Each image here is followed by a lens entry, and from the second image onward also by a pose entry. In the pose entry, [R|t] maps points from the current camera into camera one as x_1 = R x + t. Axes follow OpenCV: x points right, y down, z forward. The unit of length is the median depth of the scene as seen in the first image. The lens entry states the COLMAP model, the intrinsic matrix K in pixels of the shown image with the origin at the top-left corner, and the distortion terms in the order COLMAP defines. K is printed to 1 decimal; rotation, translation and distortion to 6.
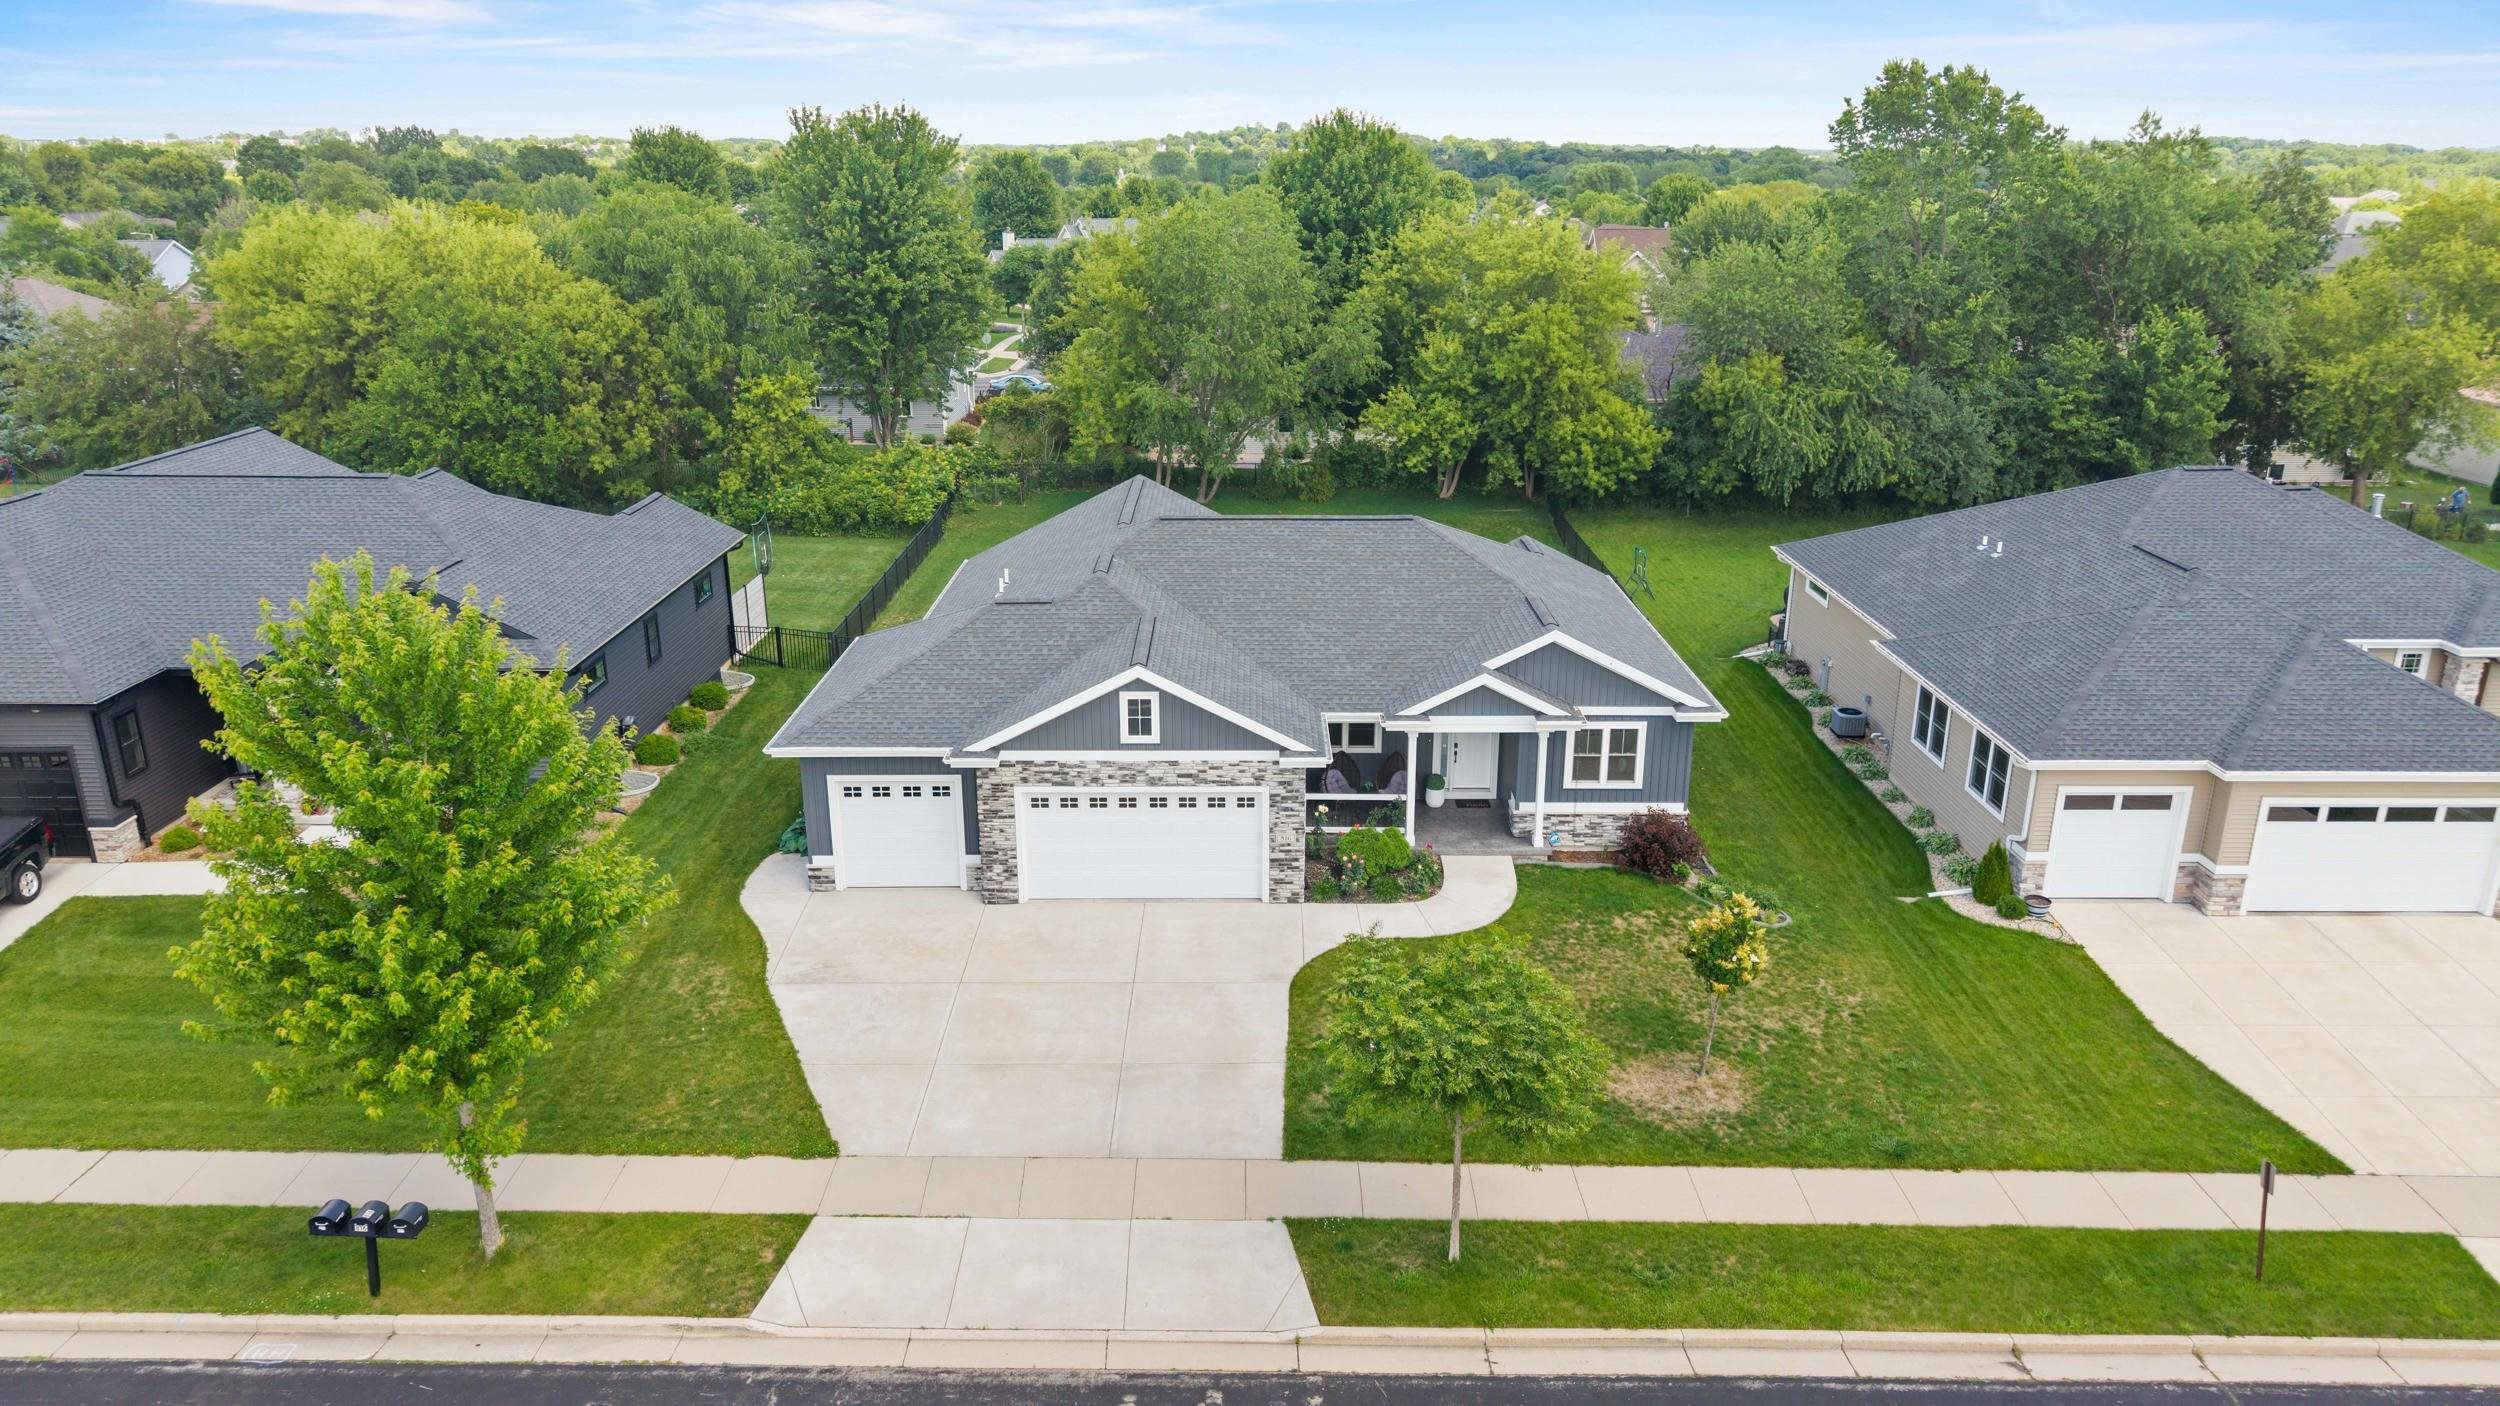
lens RADIAL K [[1671.9, 0, 1257.8], [0, 1671.9, 689.6], [0, 0, 1]] dist [0.064626, -0.091306]
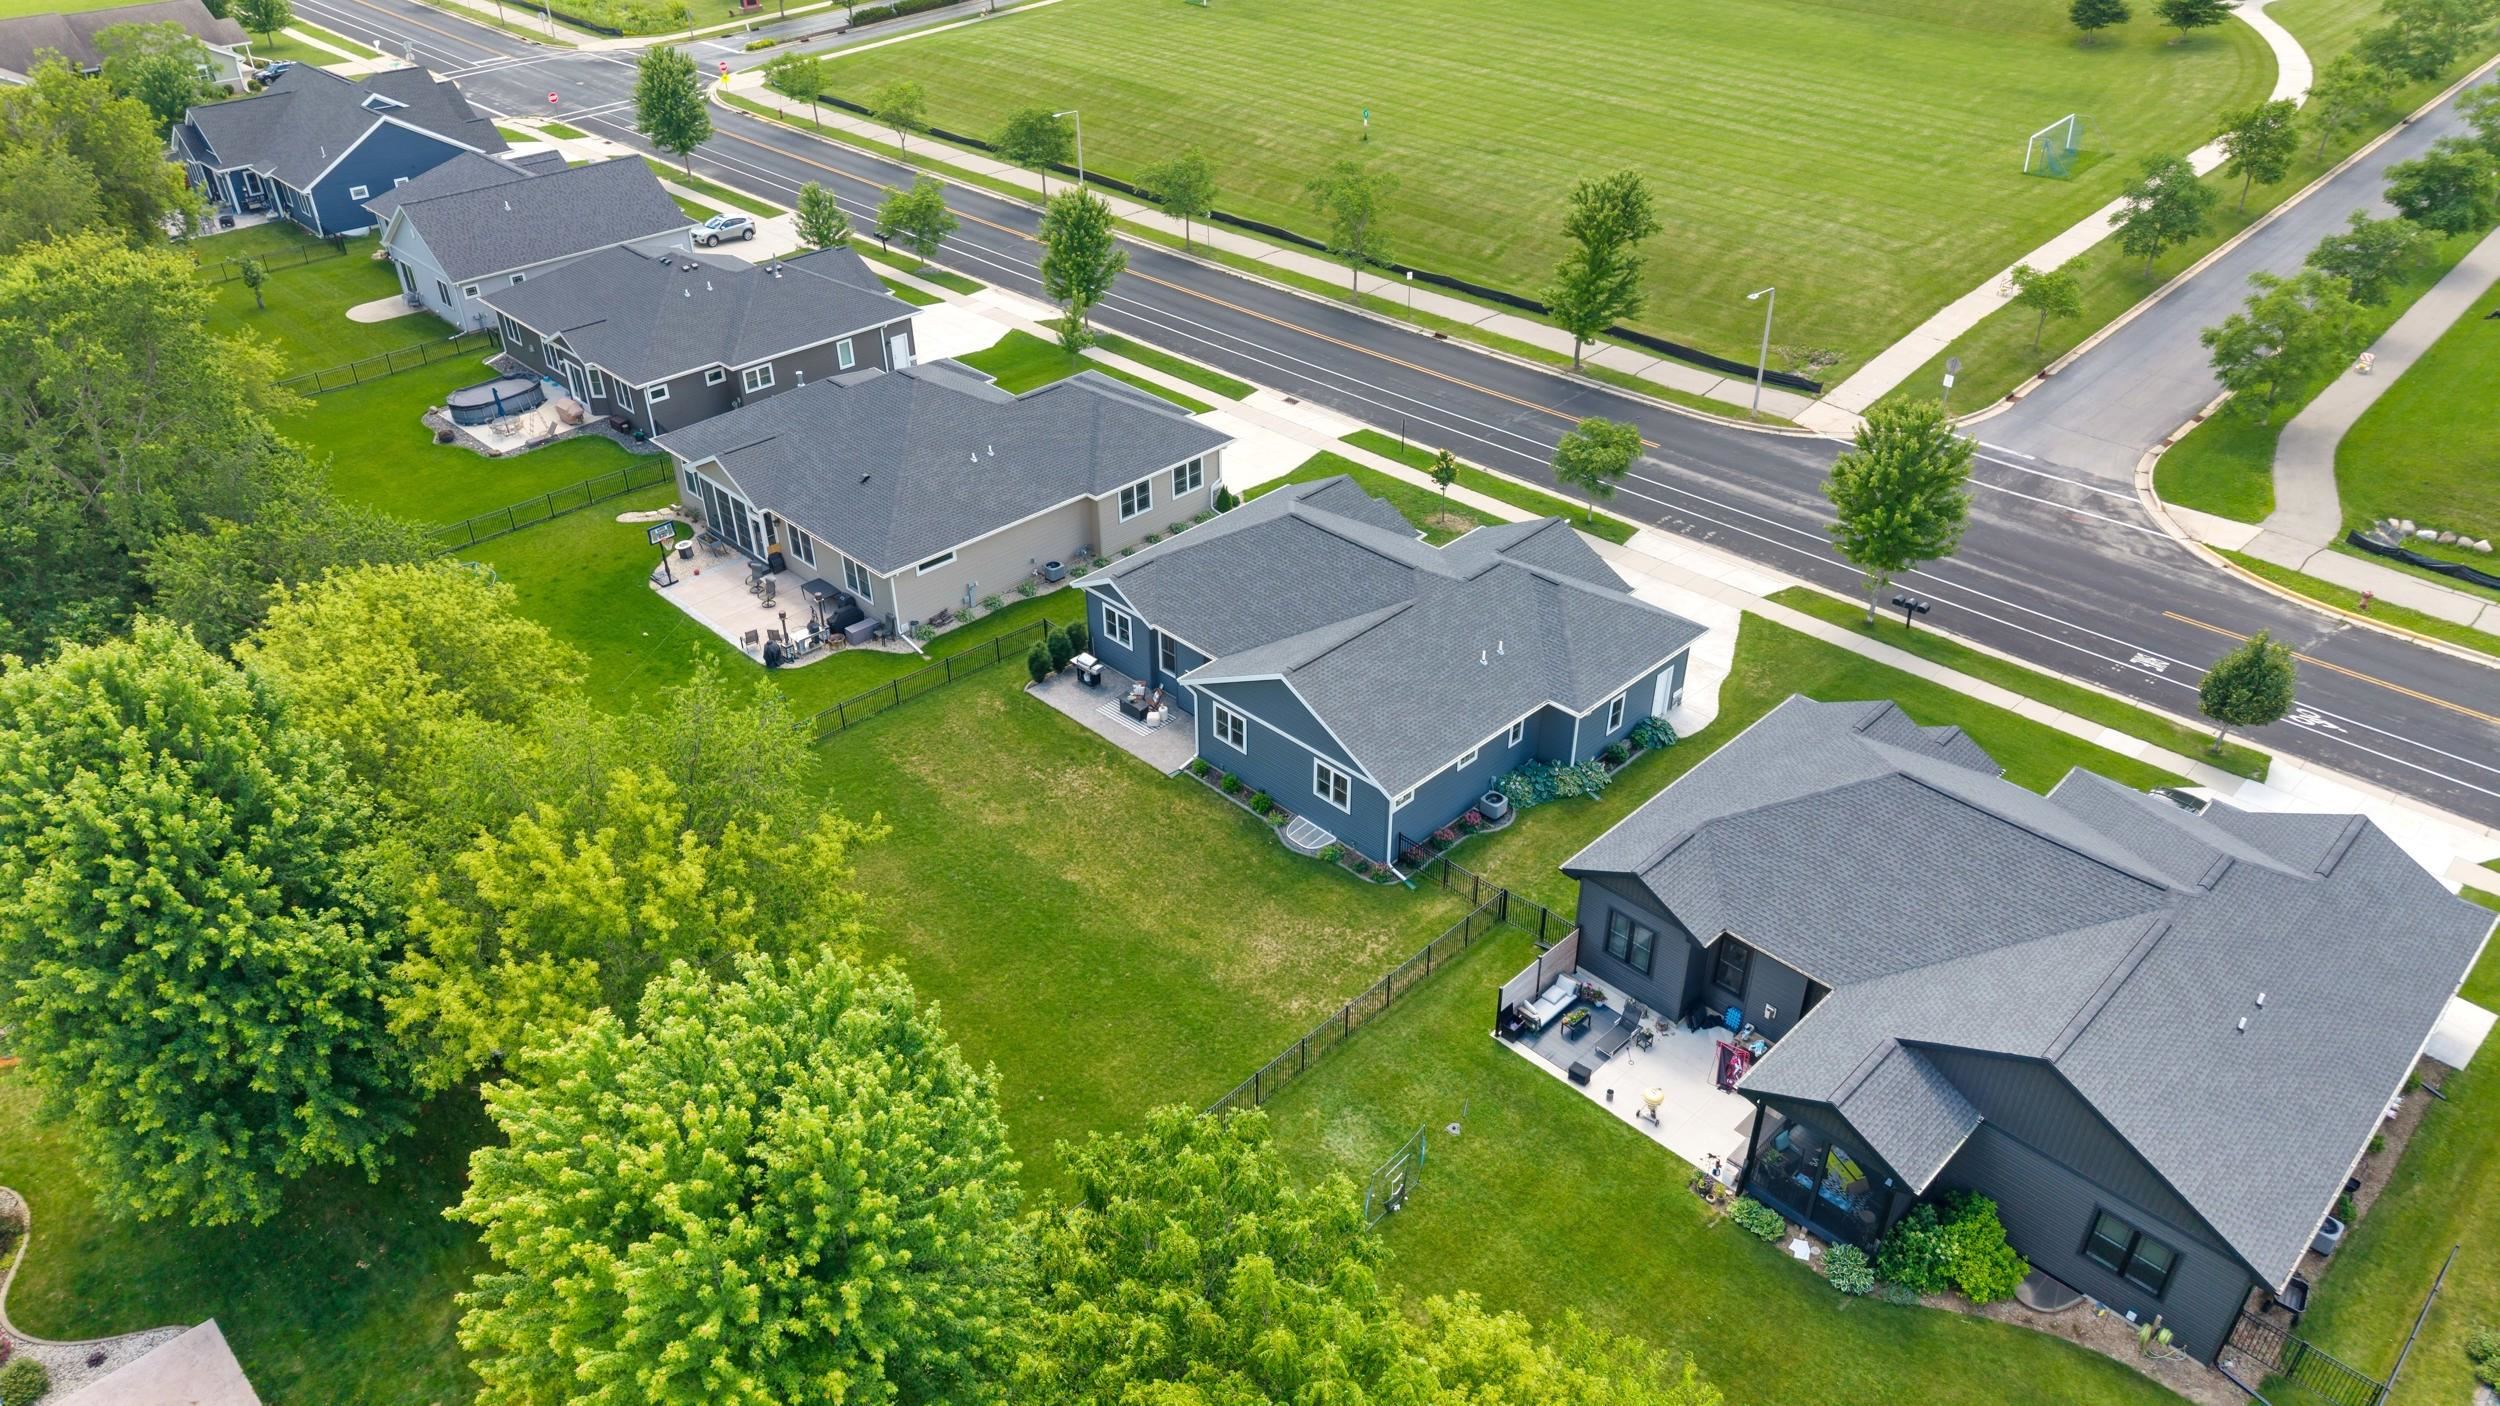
lens RADIAL K [[1670.6, 0, 1255.8], [0, 1670.6, 695.3], [0, 0, 1]] dist [0.031622, -0.025843]
pose [[-0.710336, -0.383673, 0.590100, -0.995592], [0.214160, 0.680813, 0.700449, -1.250124], [-0.670491, 0.623930, -0.401439, 2.011784]]
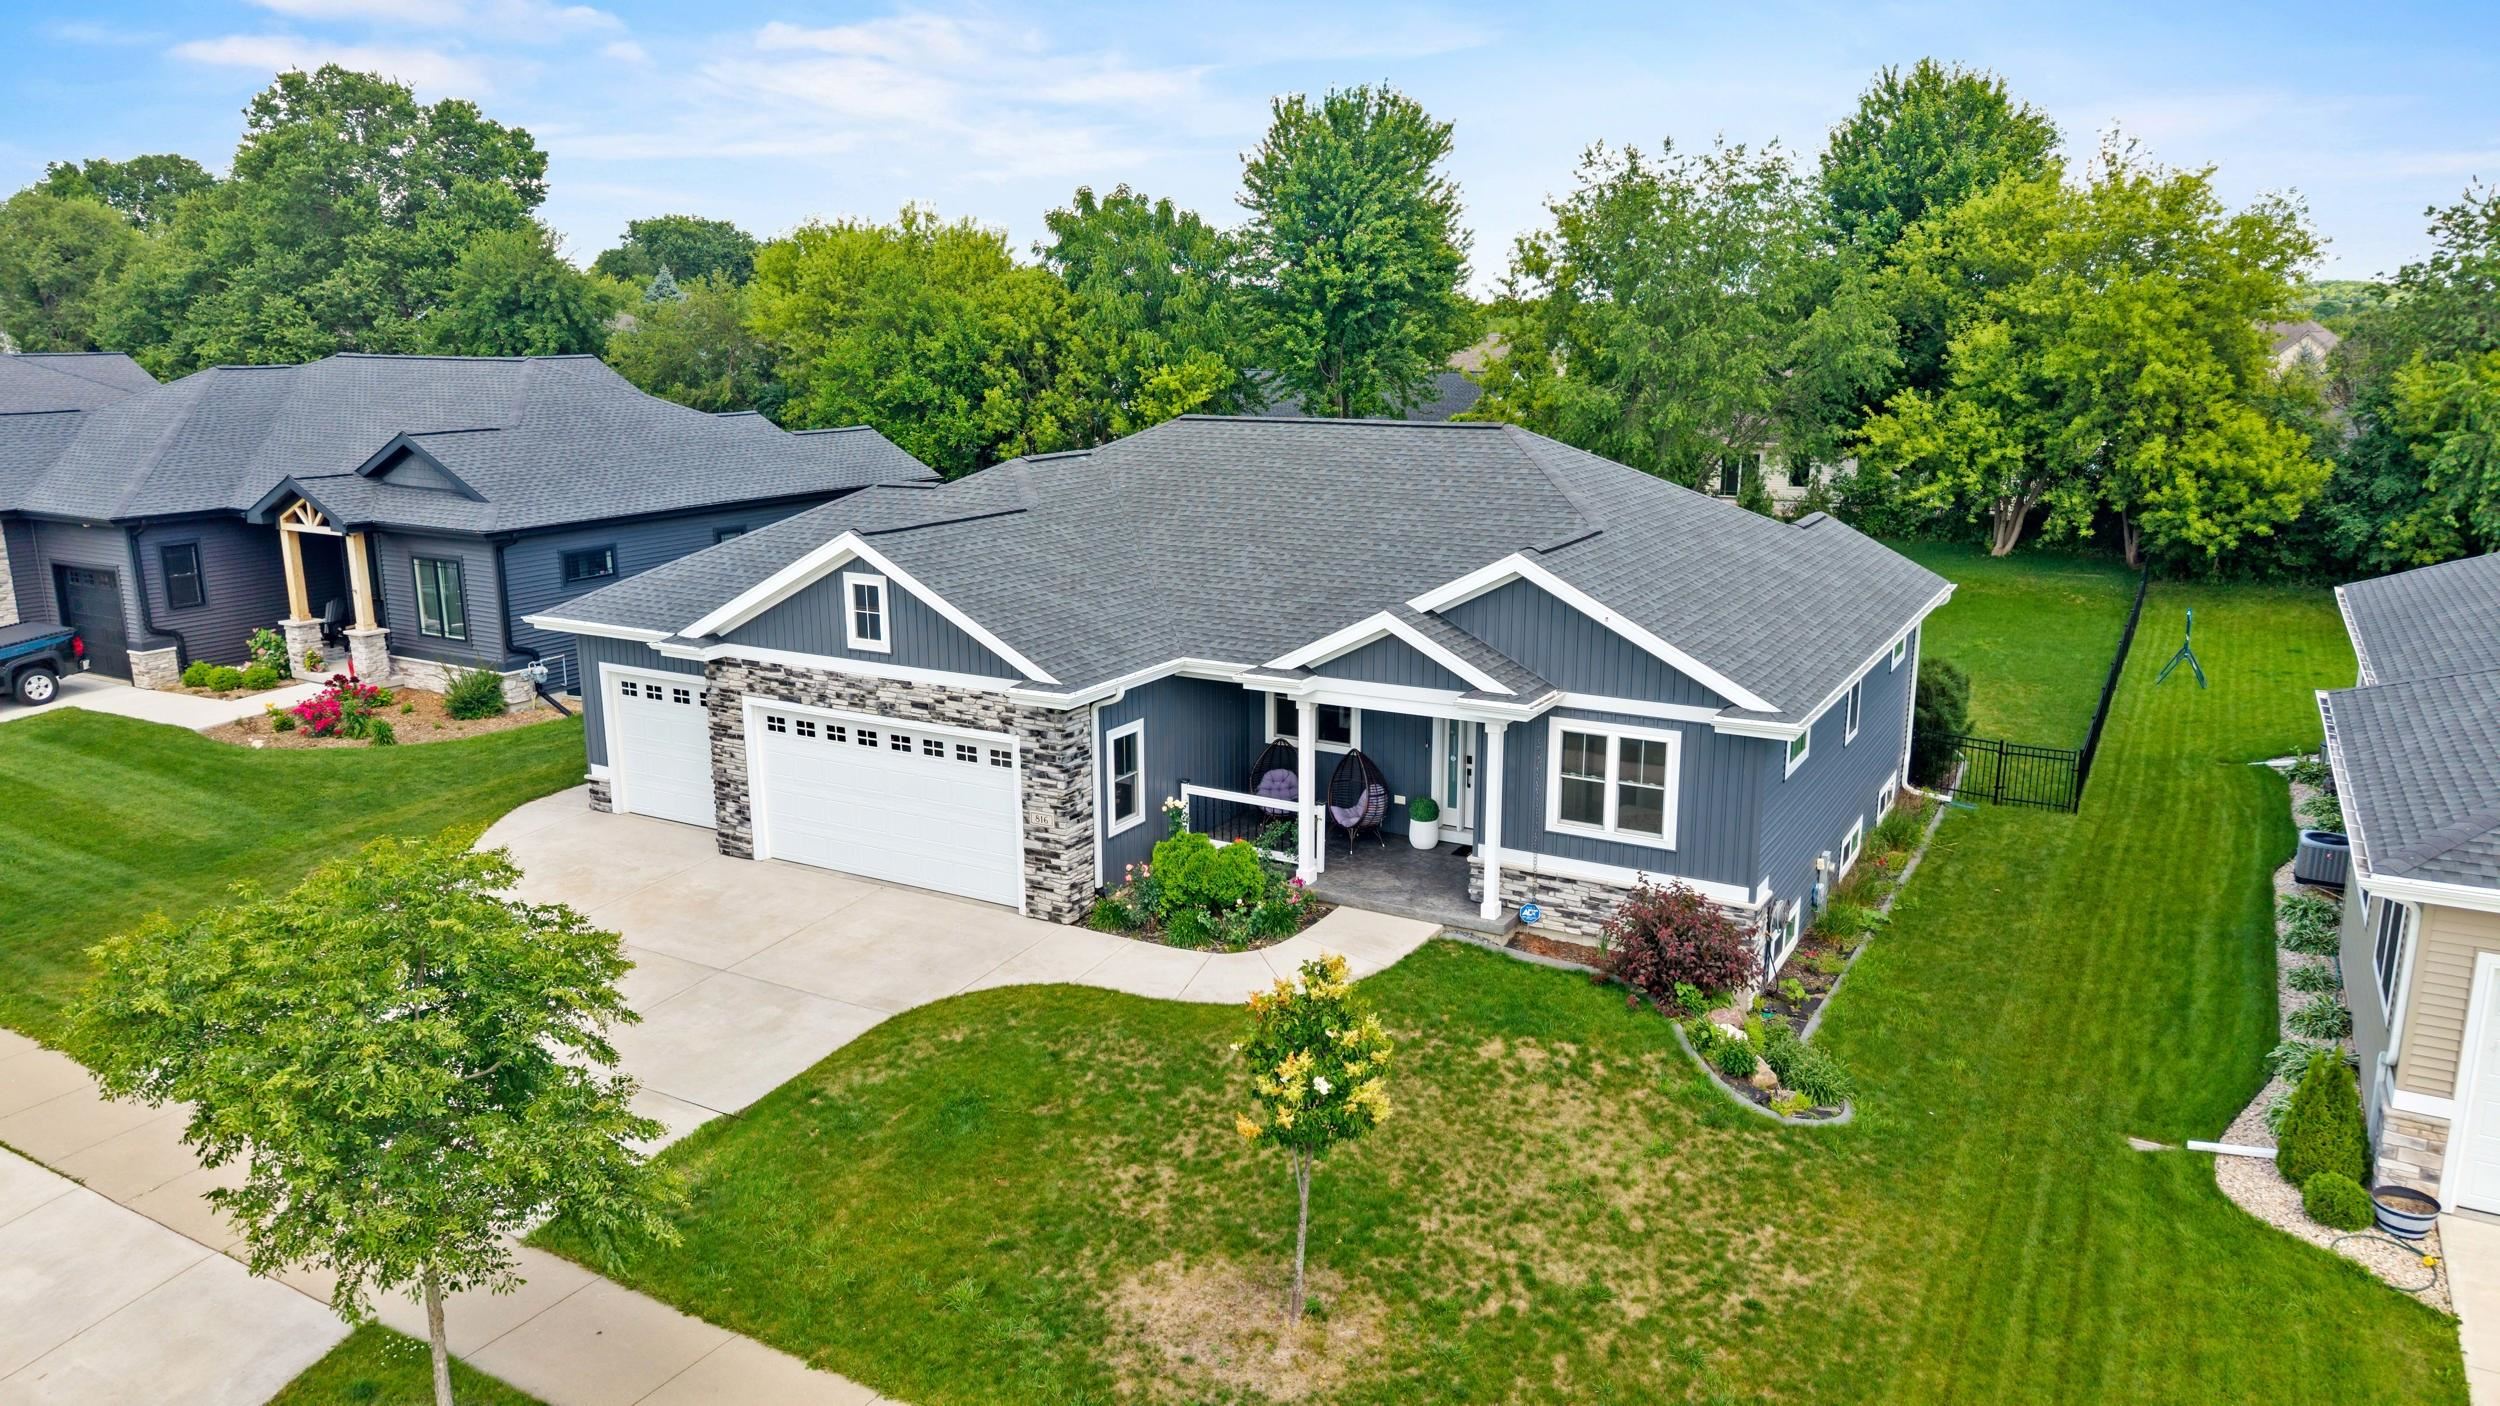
lens RADIAL K [[1670.6, 0, 1255.8], [0, 1670.6, 695.3], [0, 0, 1]] dist [0.031622, -0.025843]
pose [[0.866356, 0.104221, -0.488431, 0.391988], [-0.147585, 0.987733, -0.051017, 0.058817], [0.477122, 0.116284, 0.871110, 0.437152]]
